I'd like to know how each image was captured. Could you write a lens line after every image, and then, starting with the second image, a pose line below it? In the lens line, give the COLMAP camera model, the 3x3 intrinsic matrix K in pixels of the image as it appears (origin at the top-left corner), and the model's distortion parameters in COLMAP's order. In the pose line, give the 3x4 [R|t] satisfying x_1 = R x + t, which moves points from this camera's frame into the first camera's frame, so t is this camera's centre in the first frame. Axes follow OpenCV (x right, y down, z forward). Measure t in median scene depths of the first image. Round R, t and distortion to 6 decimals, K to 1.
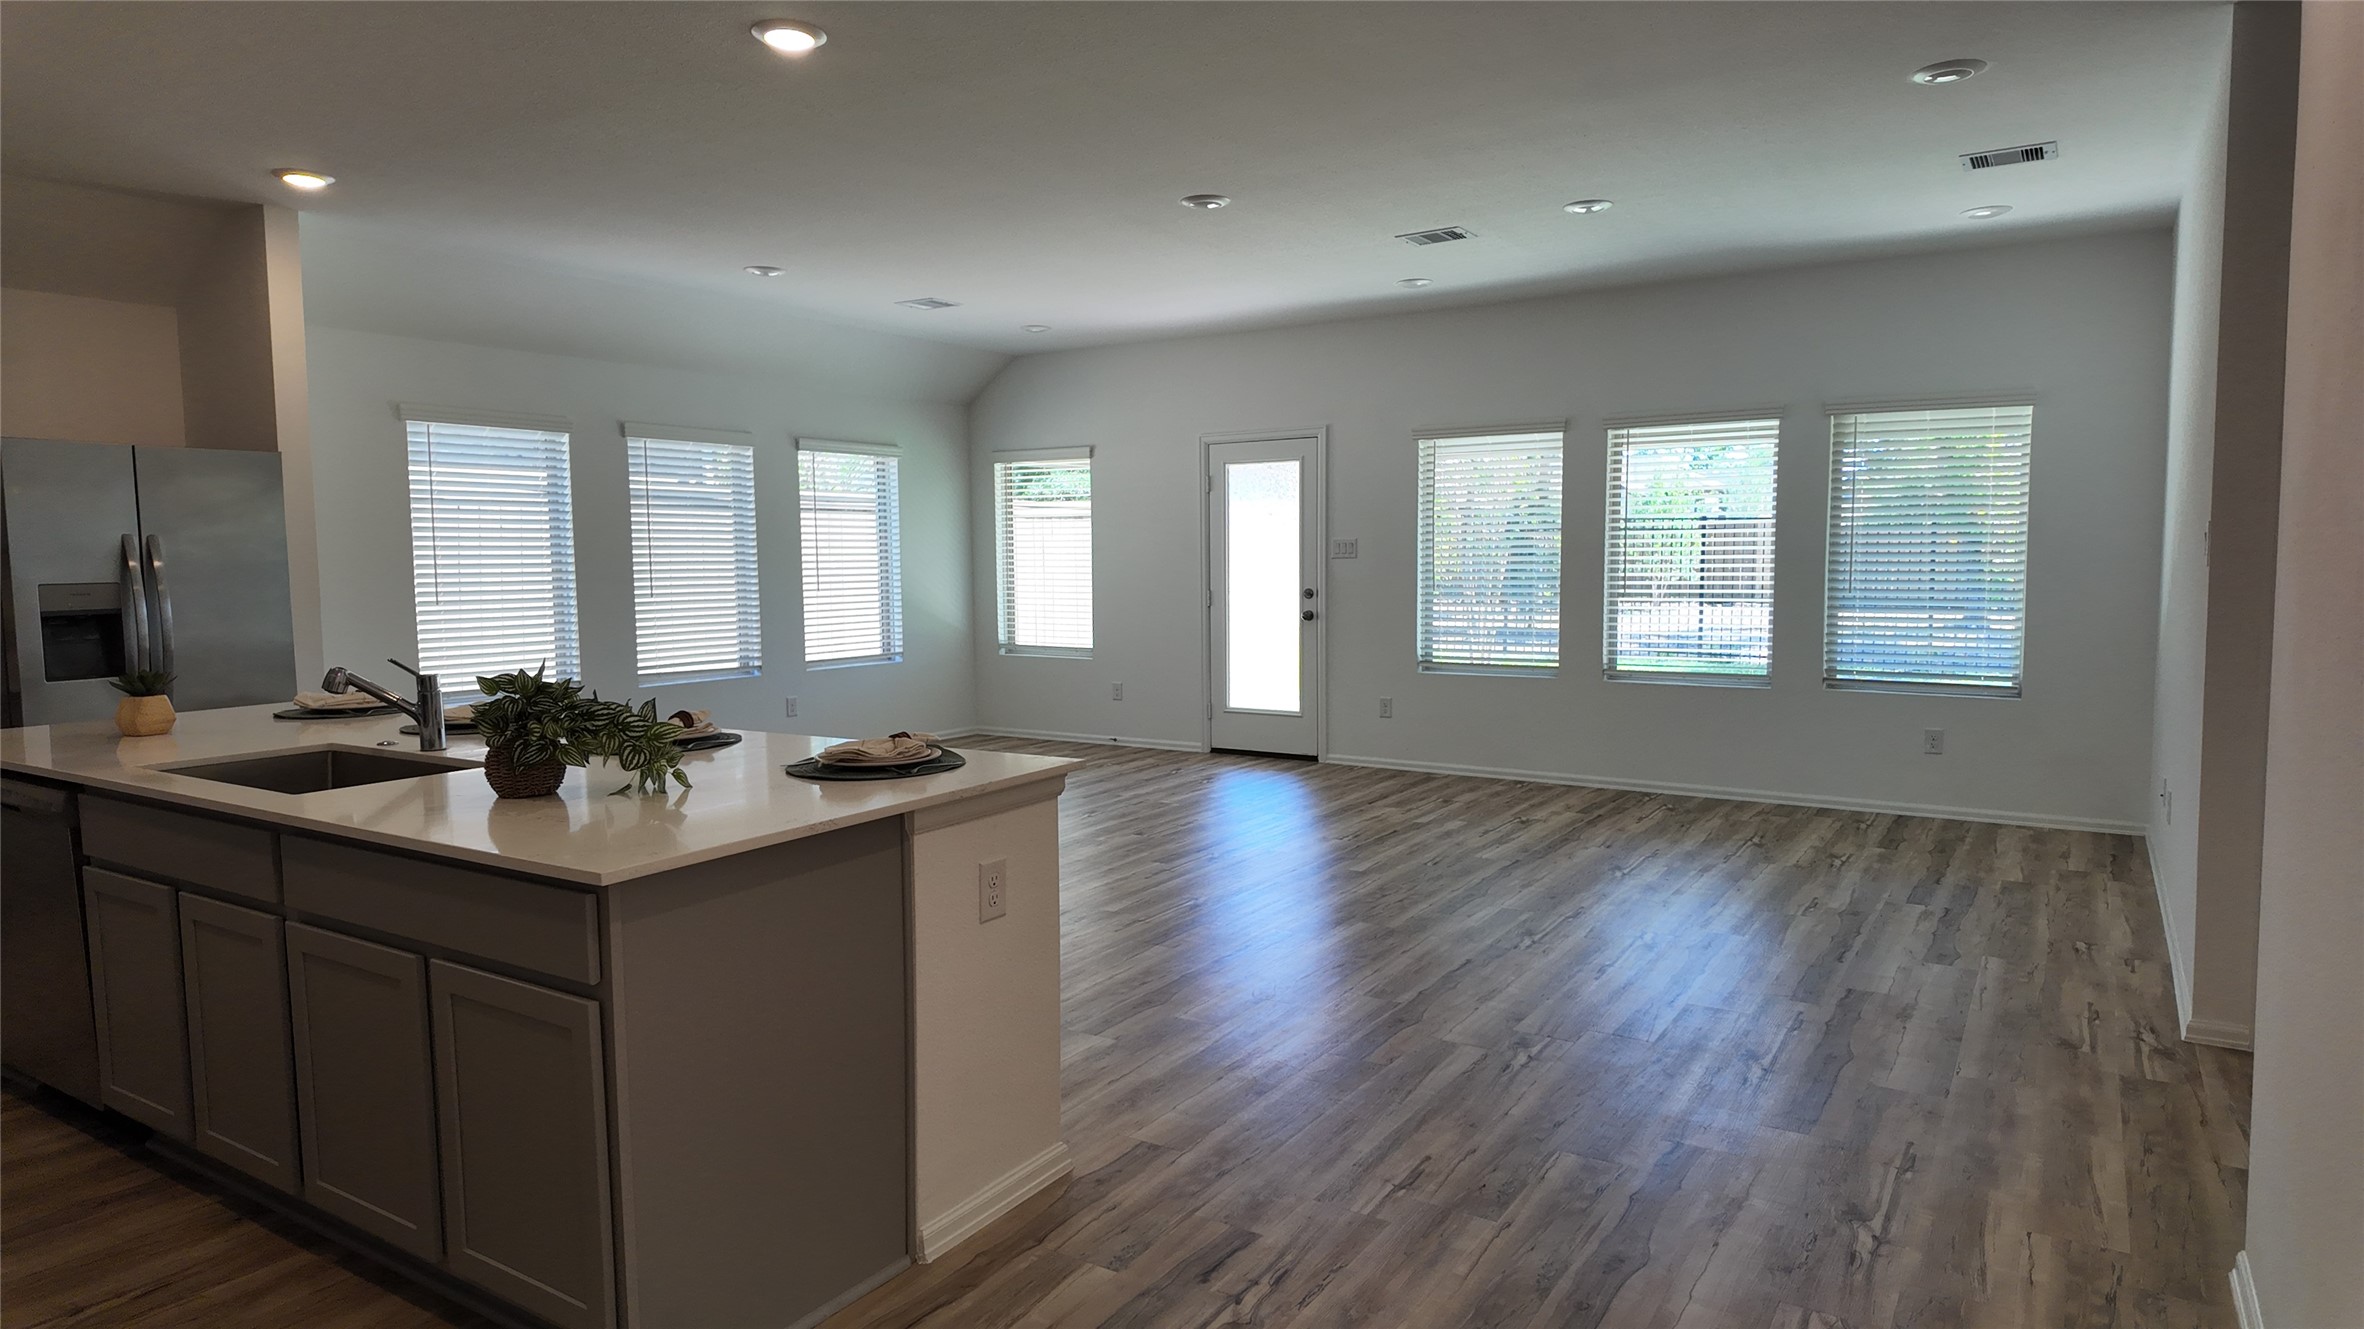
lens RADIAL K [[1392.2, 0, 1181.2], [0, 1392.2, 676.4], [0, 0, 1]] dist [0.043140, -0.014639]
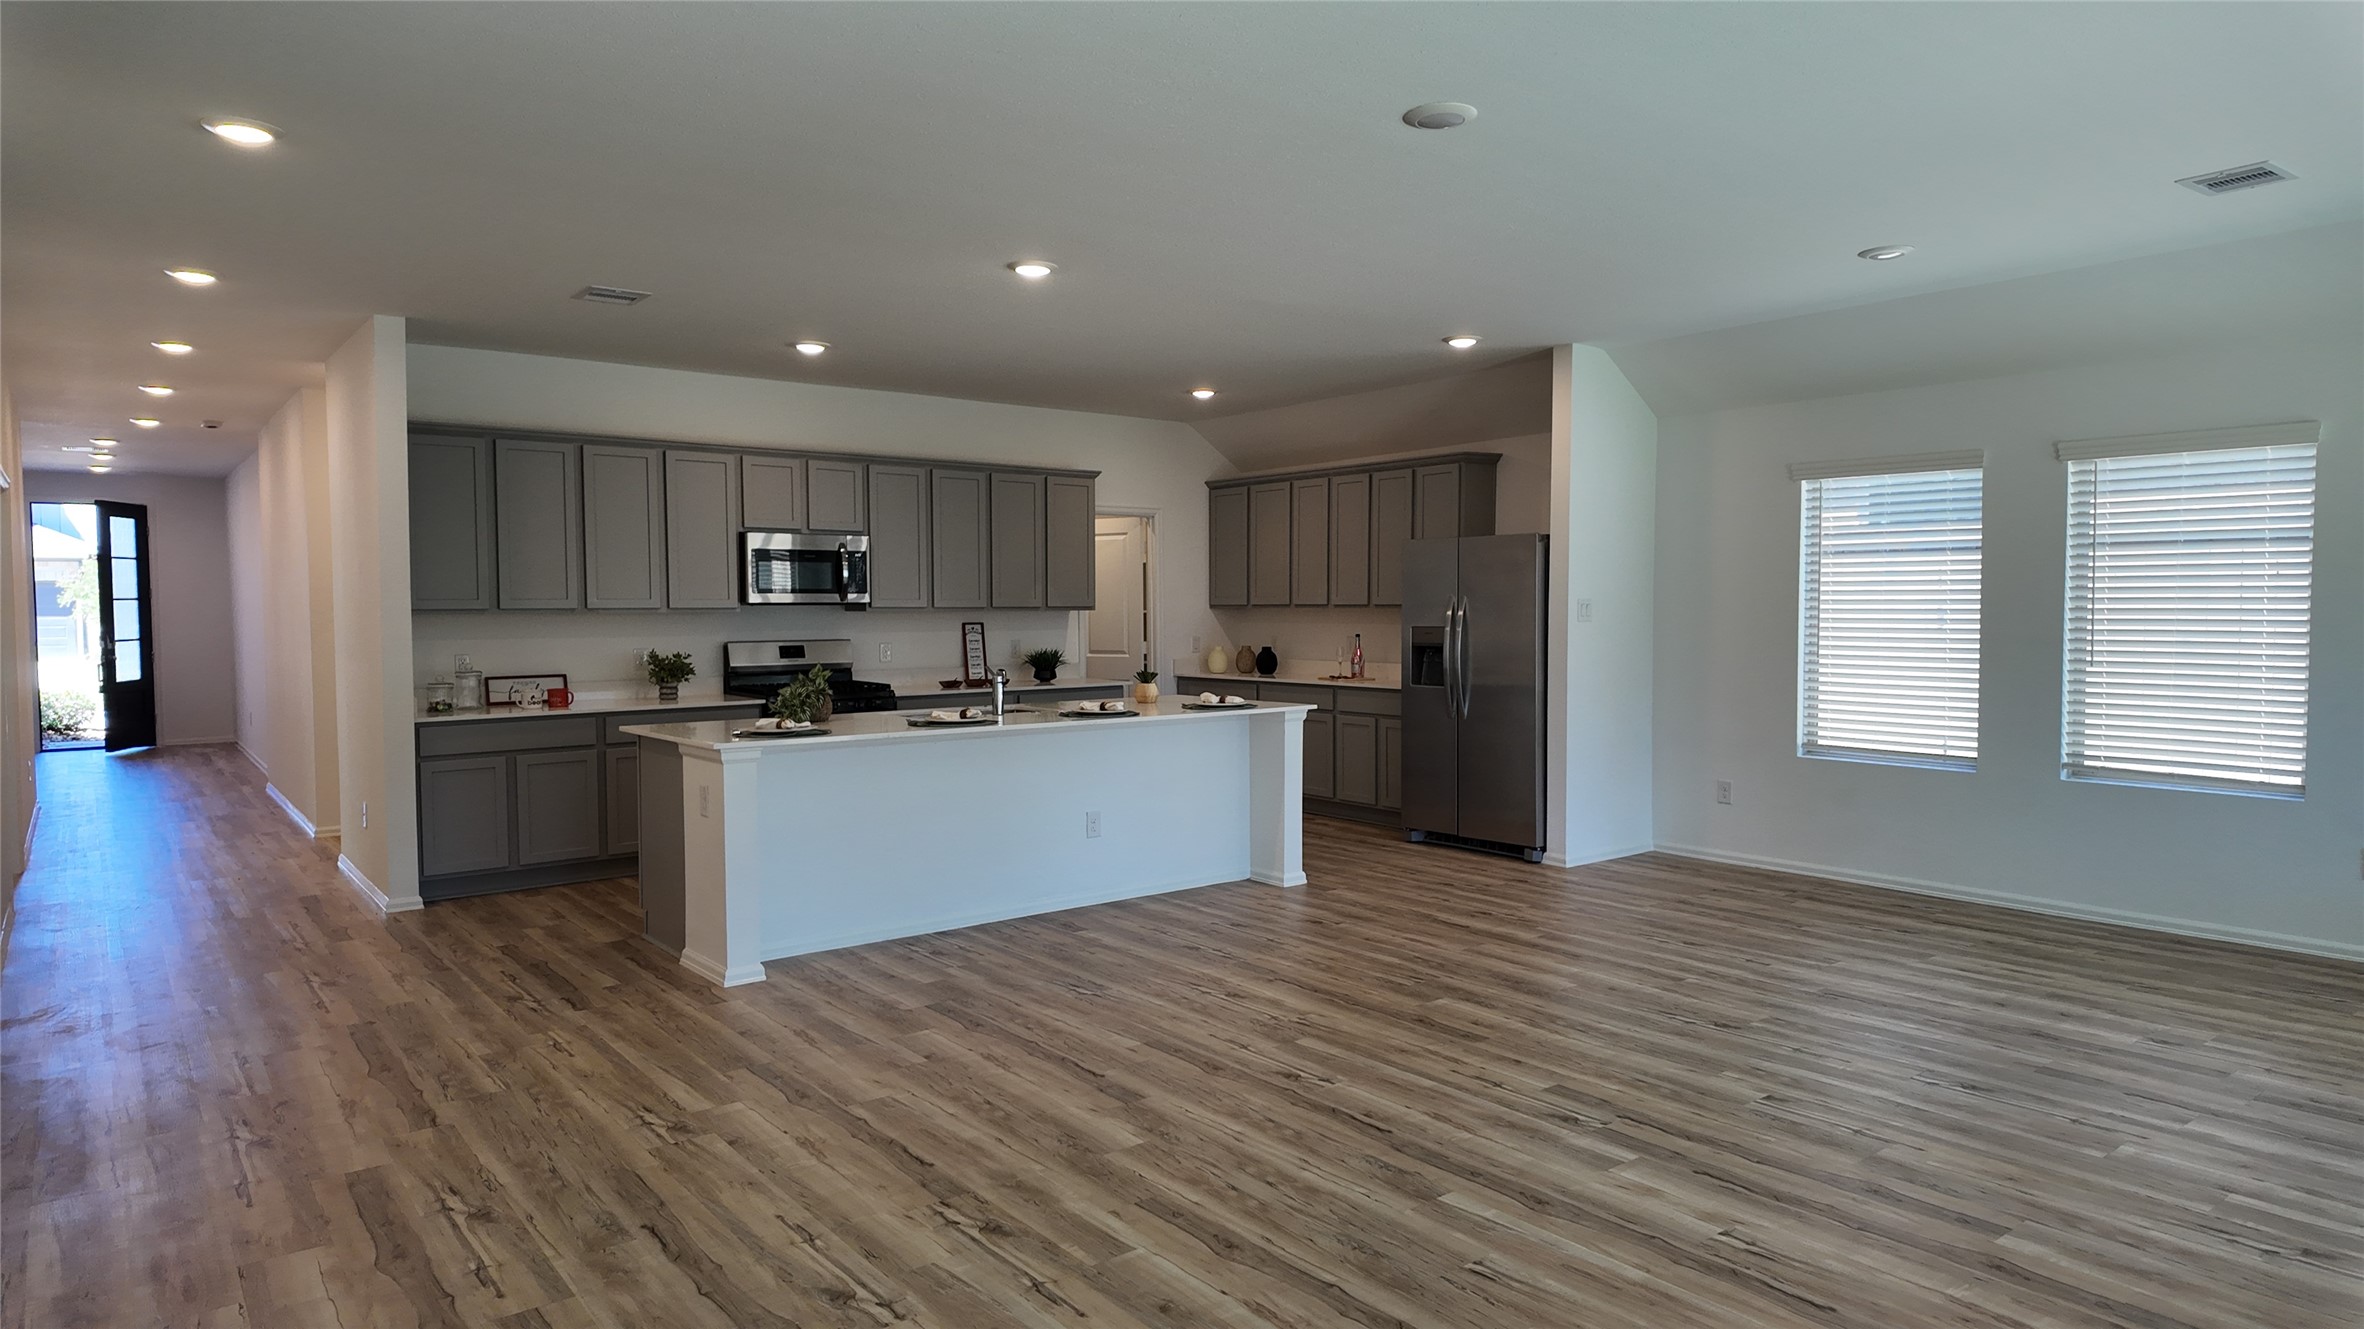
lens RADIAL K [[1392.2, 0, 1193.5], [0, 1392.2, 656.5], [0, 0, 1]] dist [0.043140, -0.014639]
pose [[-0.332217, 0.047707, -0.941996, 1.053744], [-0.072208, 0.994503, 0.075832, -0.175053], [0.940435, 0.093213, -0.326946, 1.645632]]
